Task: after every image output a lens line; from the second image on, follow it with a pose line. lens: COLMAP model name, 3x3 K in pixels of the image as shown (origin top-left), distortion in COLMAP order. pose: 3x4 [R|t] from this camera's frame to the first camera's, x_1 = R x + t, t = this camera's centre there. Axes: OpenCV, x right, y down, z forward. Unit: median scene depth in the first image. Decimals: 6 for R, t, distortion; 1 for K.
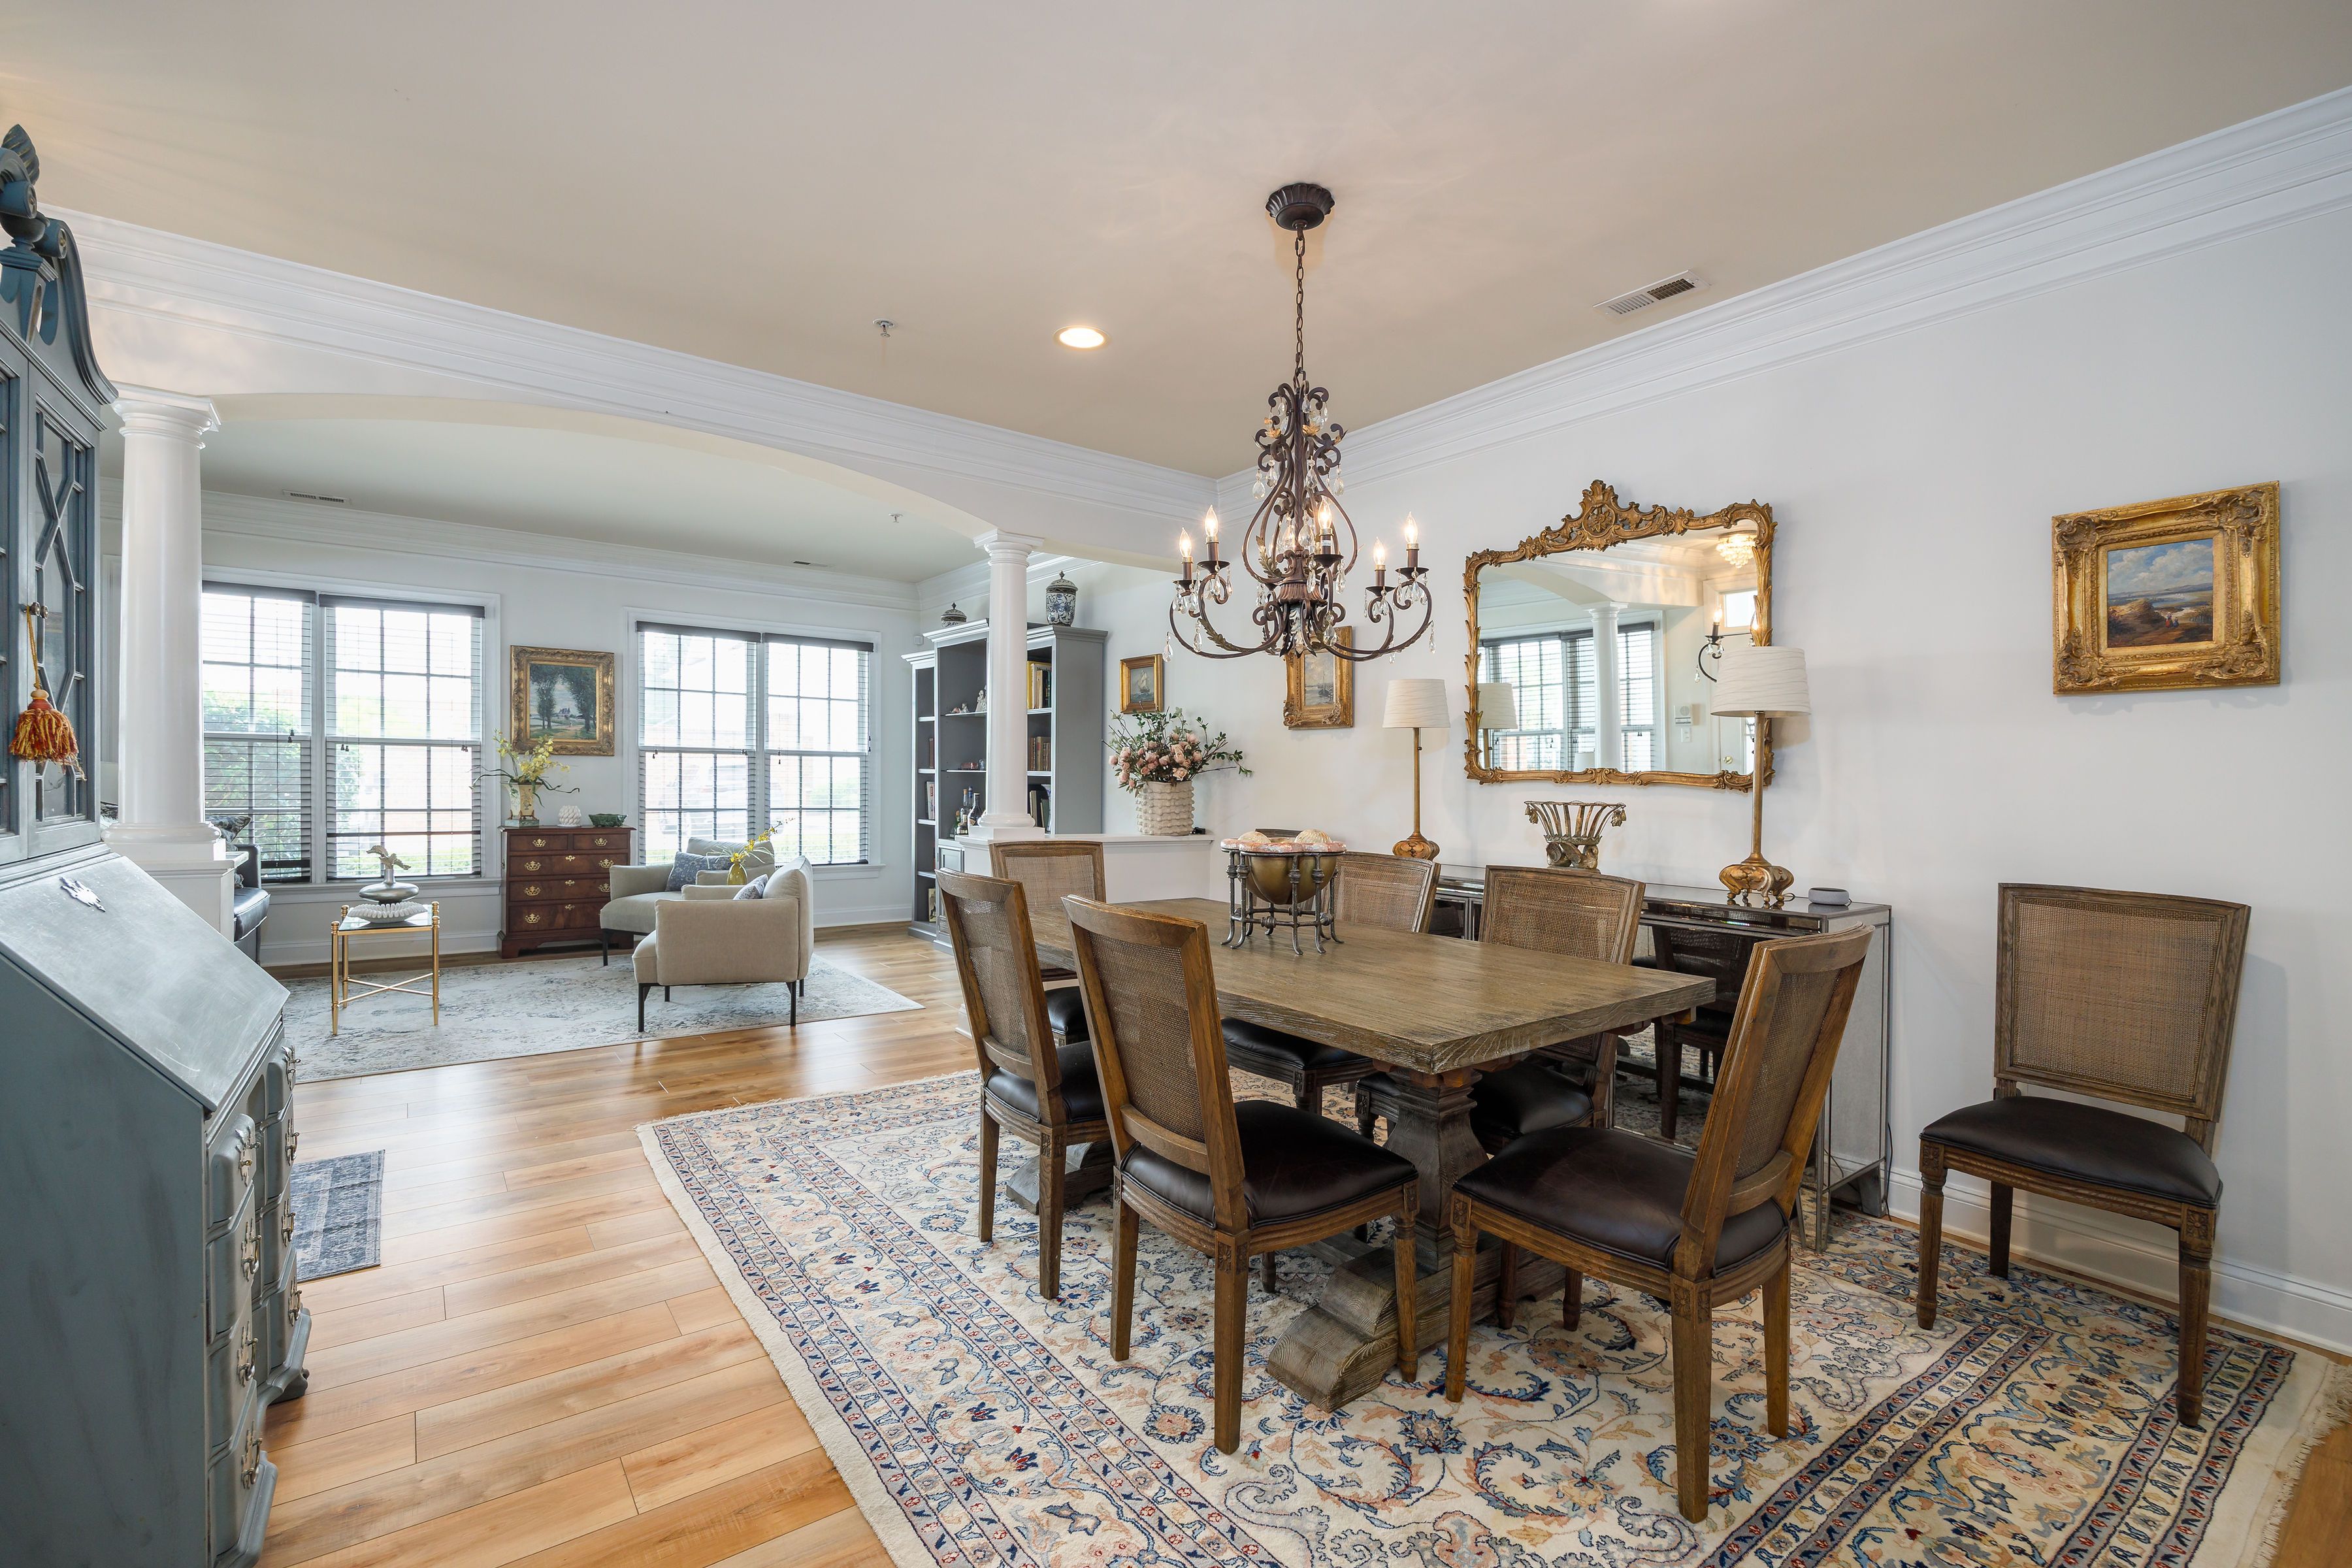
lens RADIAL K [[1044.3, 0, 1178.1], [0, 1044.3, 804.6], [0, 0, 1]] dist [-0.007107, -0.002138]
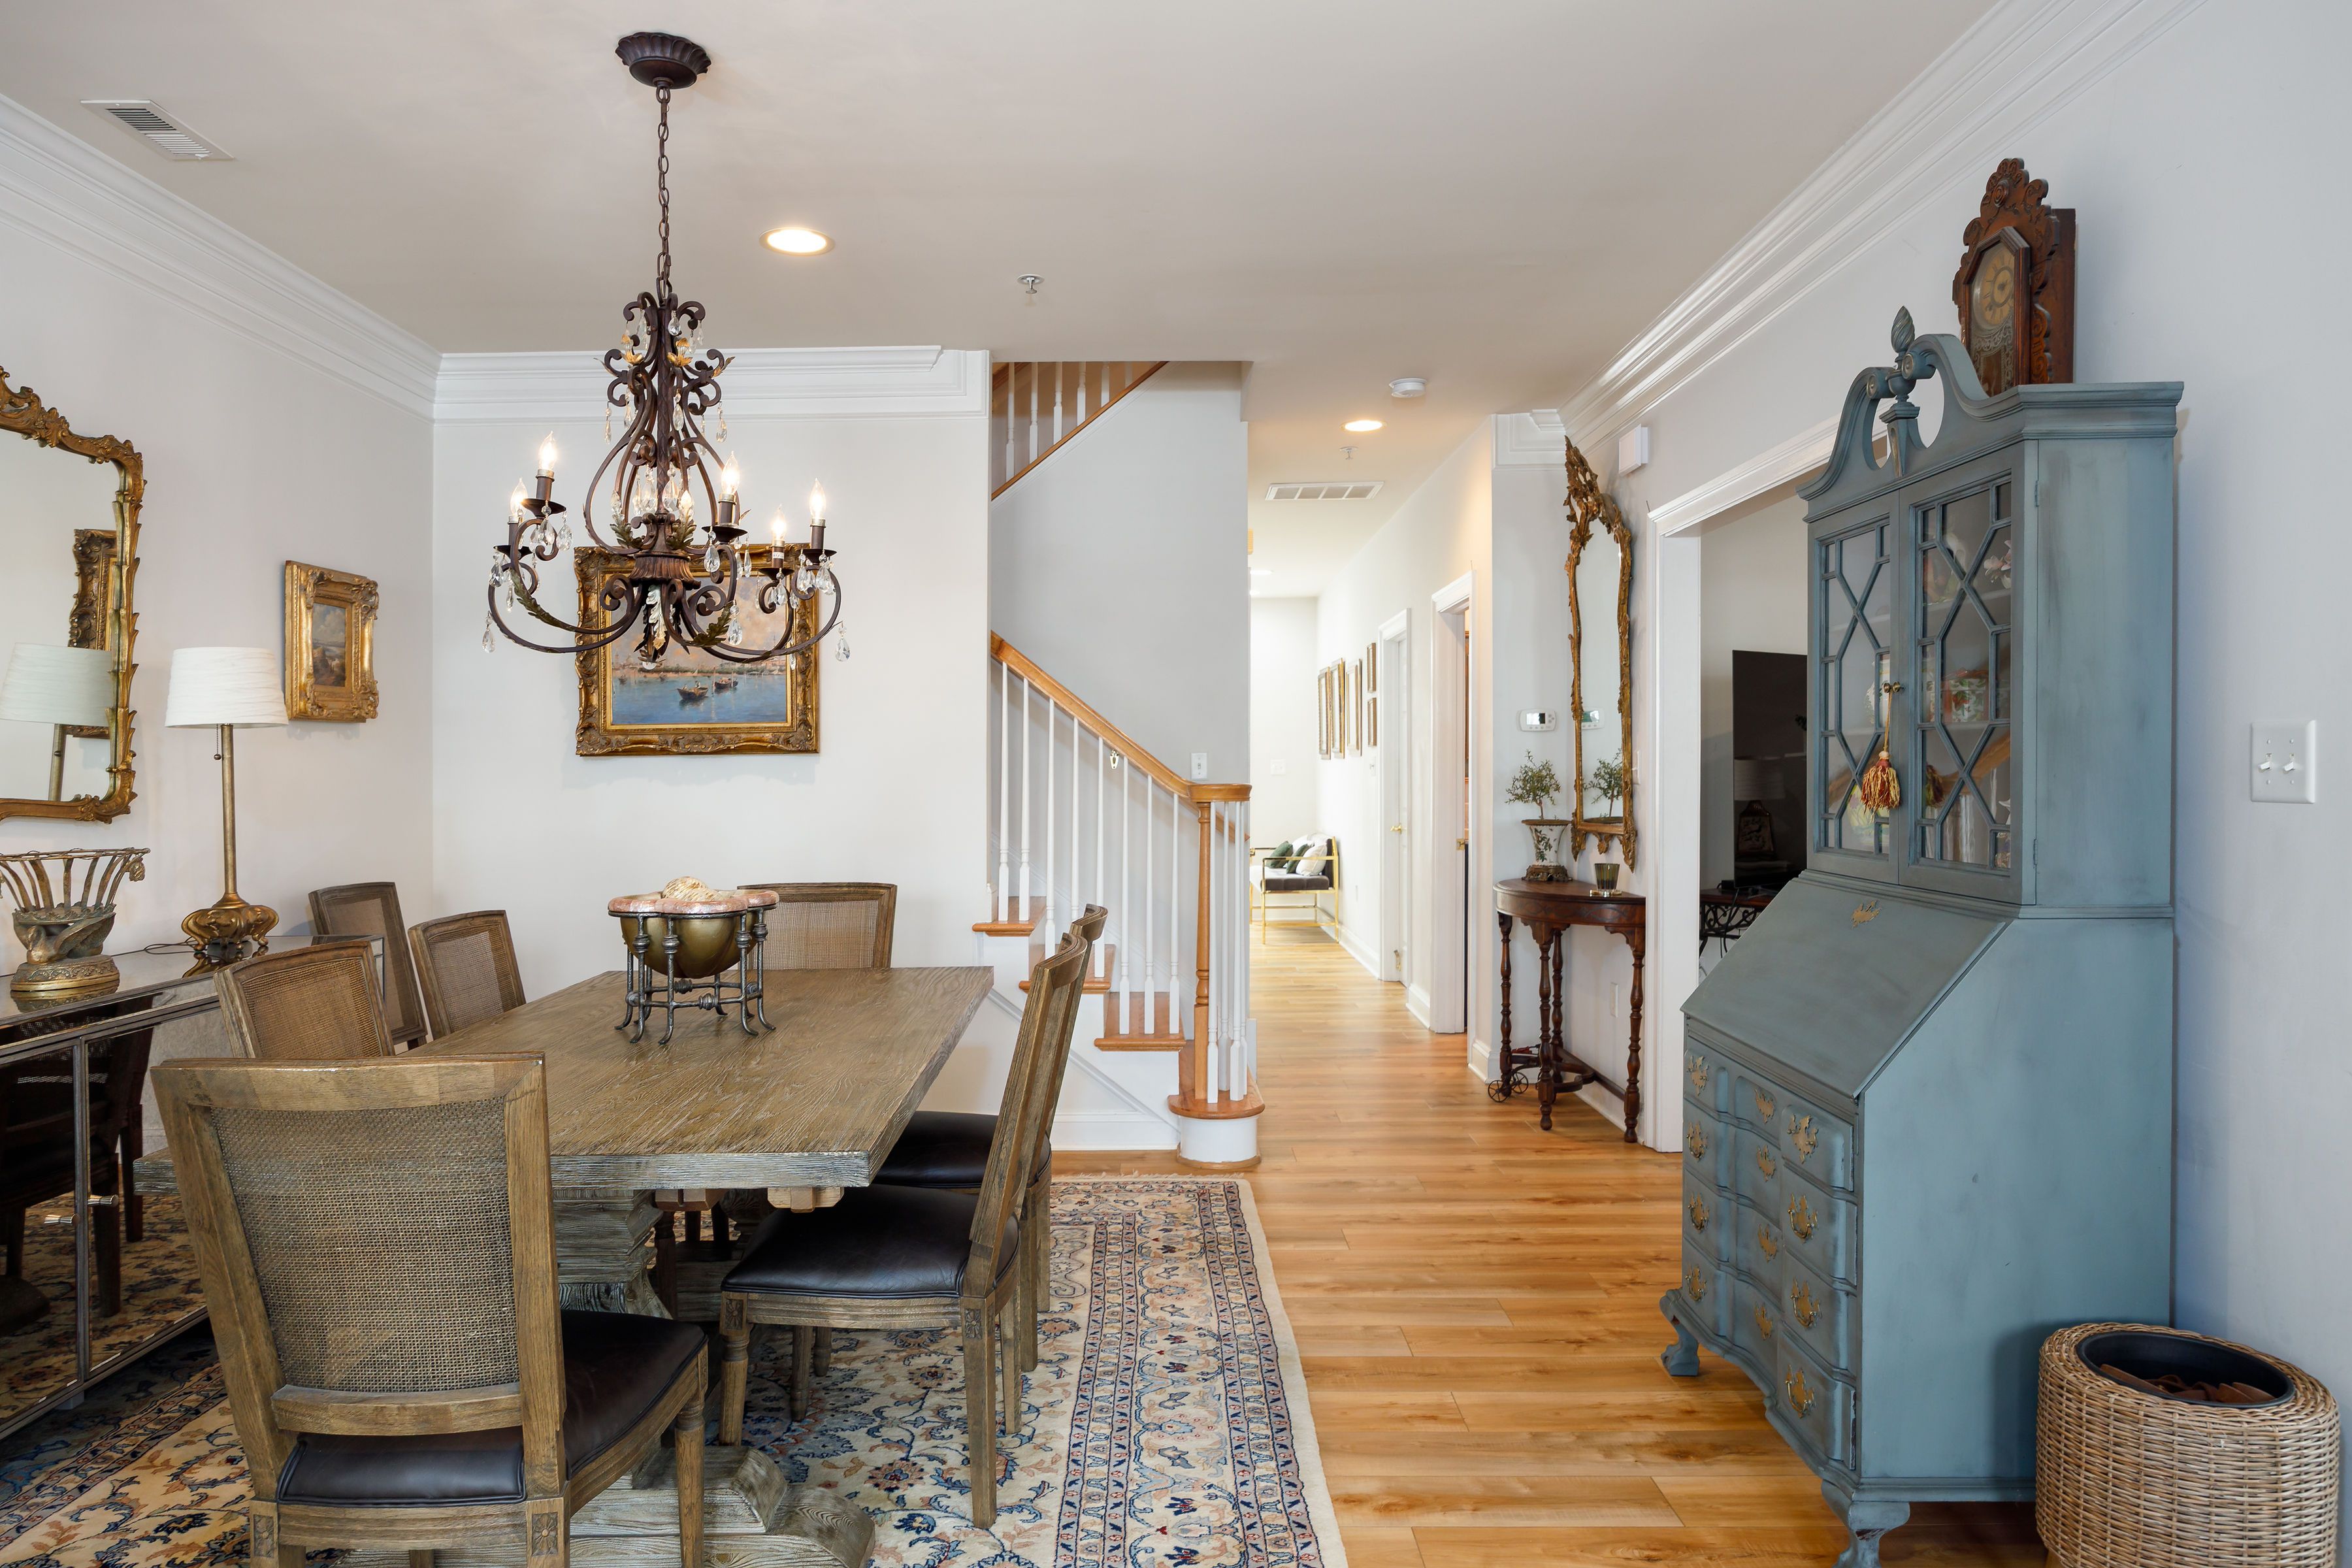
lens RADIAL K [[1488.6, 0, 1175.3], [0, 1488.6, 788.4], [0, 0, 1]] dist [-0.018104, -0.001063]
pose [[-0.809378, -0.012378, 0.587157, -0.338680], [0.018127, 0.998775, 0.046042, -0.035123], [-0.587008, 0.047909, -0.808162, 0.683837]]
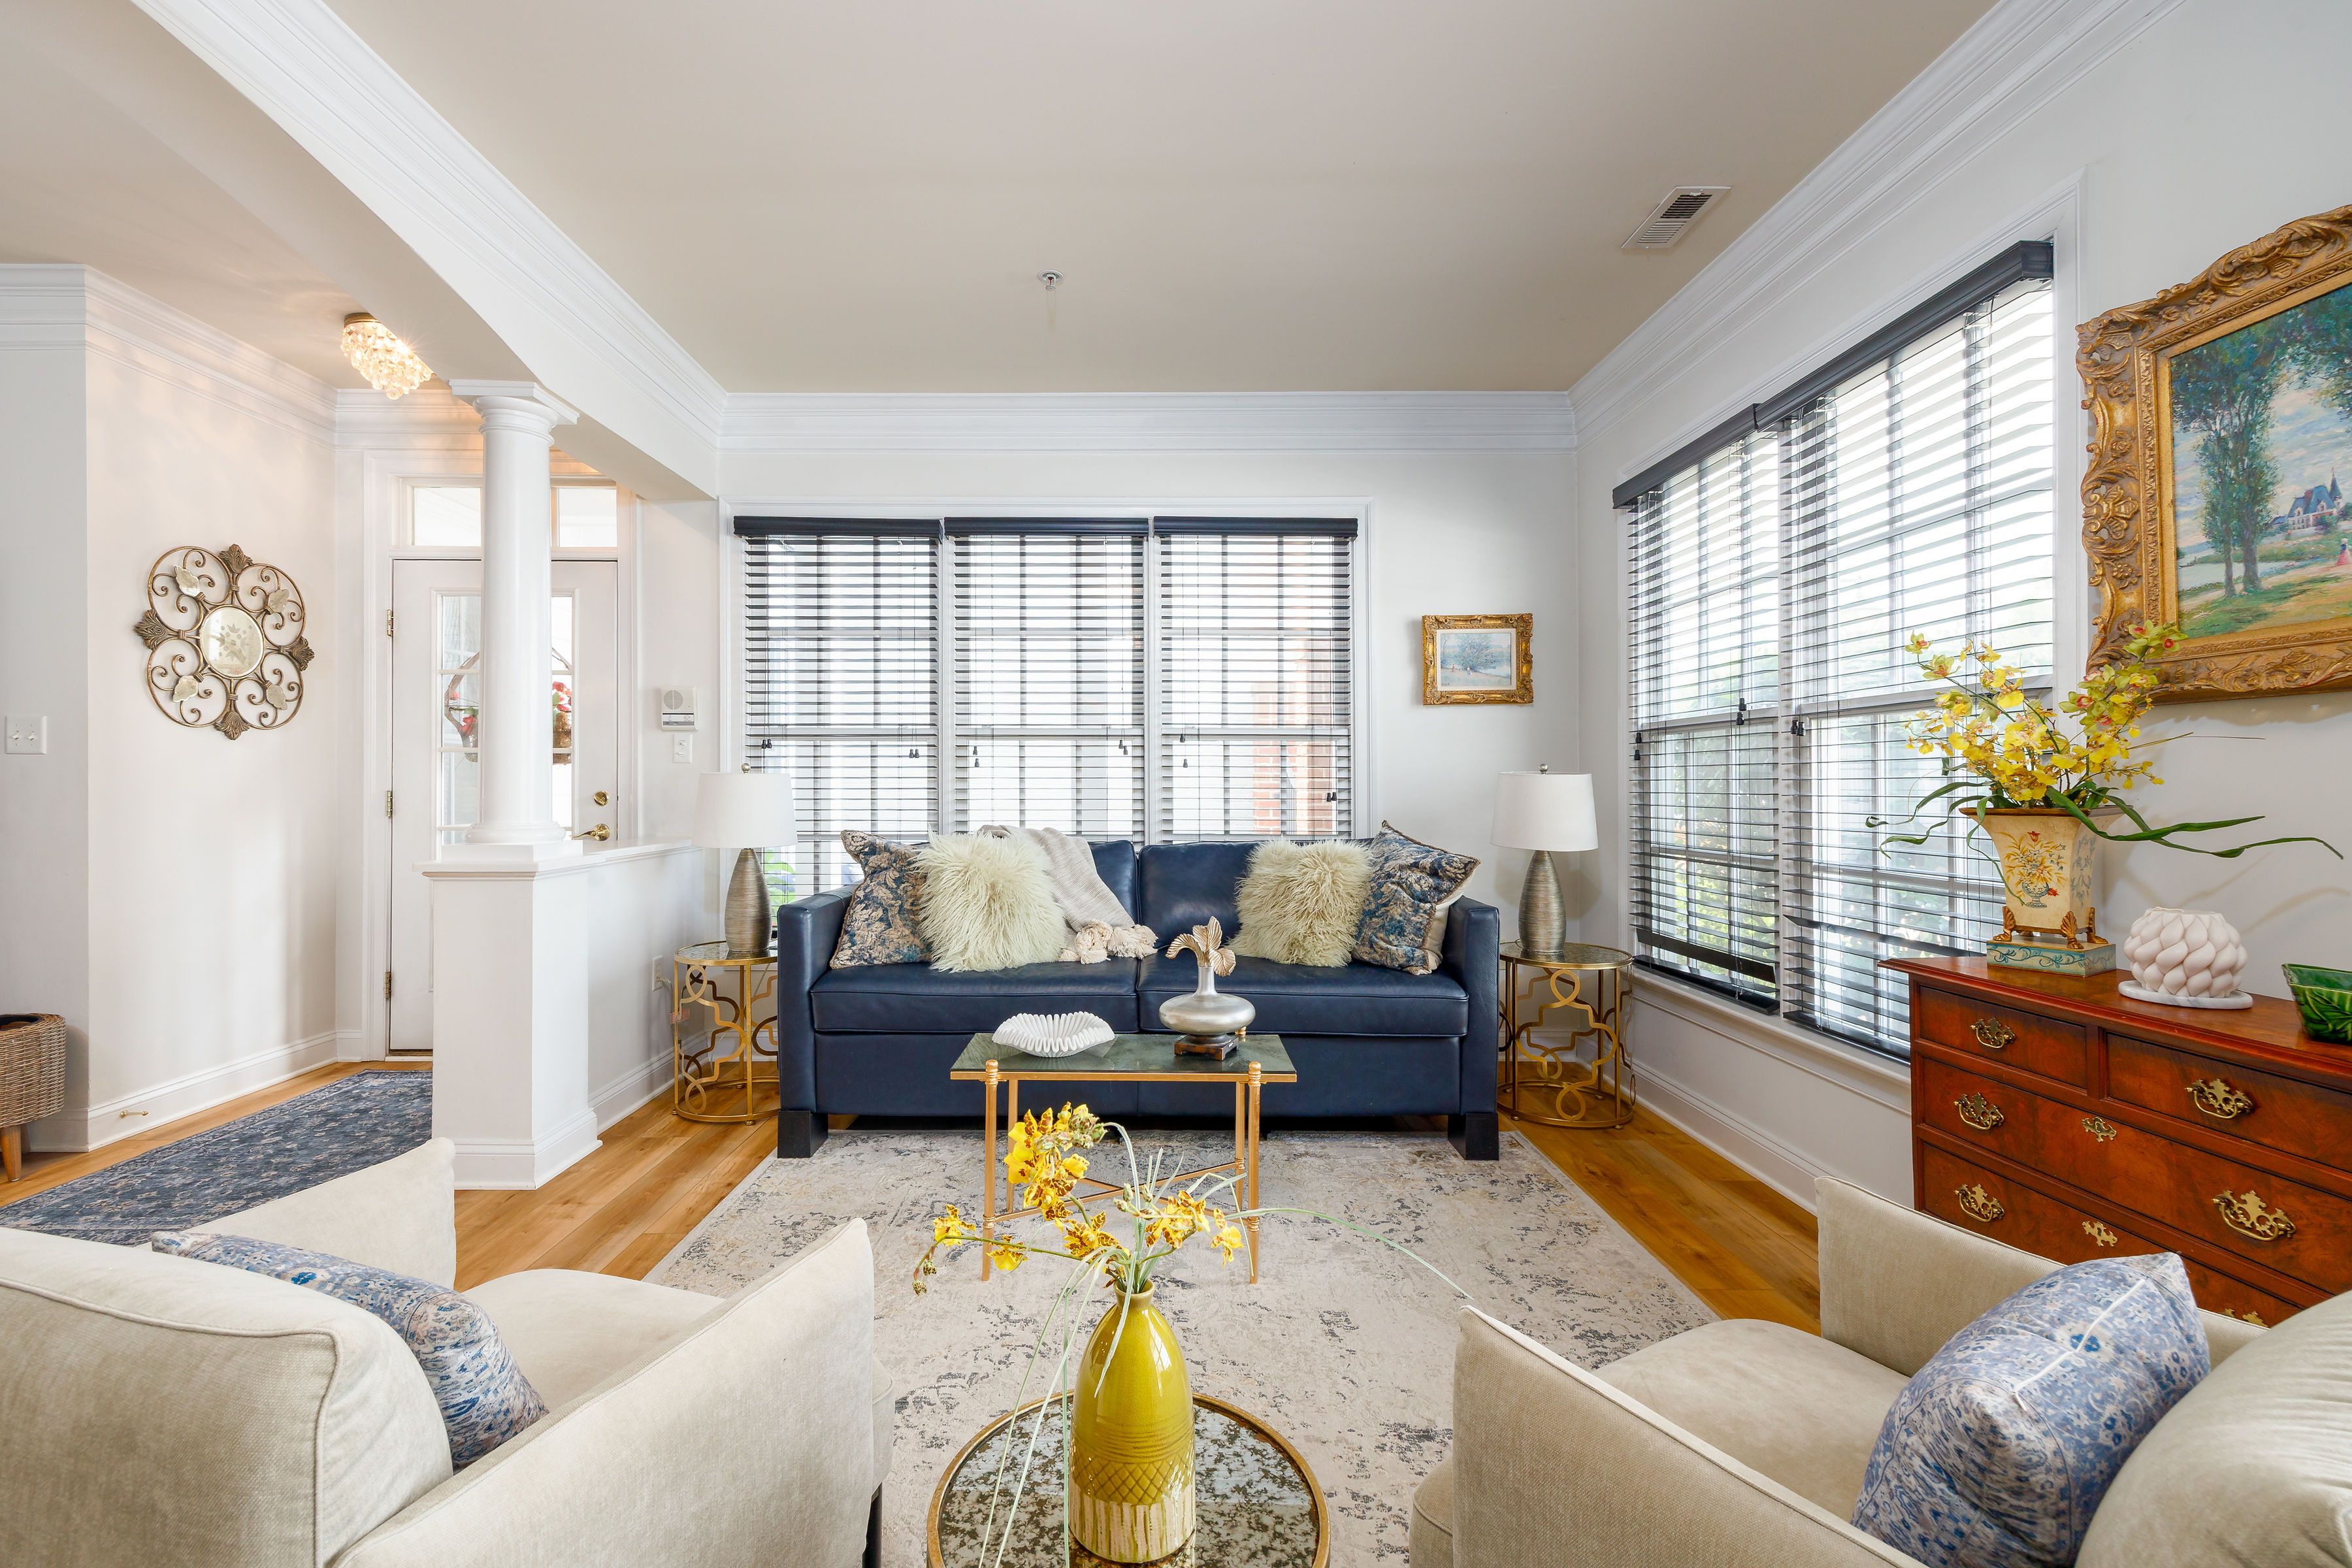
lens RADIAL K [[1009.9, 0, 1131.1], [0, 1009.9, 785.2], [0, 0, 1]] dist [0.018896, -0.000608]
pose [[-0.594928, -0.018498, -0.803566, -0.268571], [-0.036529, 0.999324, 0.004041, -0.019982], [0.802949, 0.031758, -0.595202, 0.978100]]
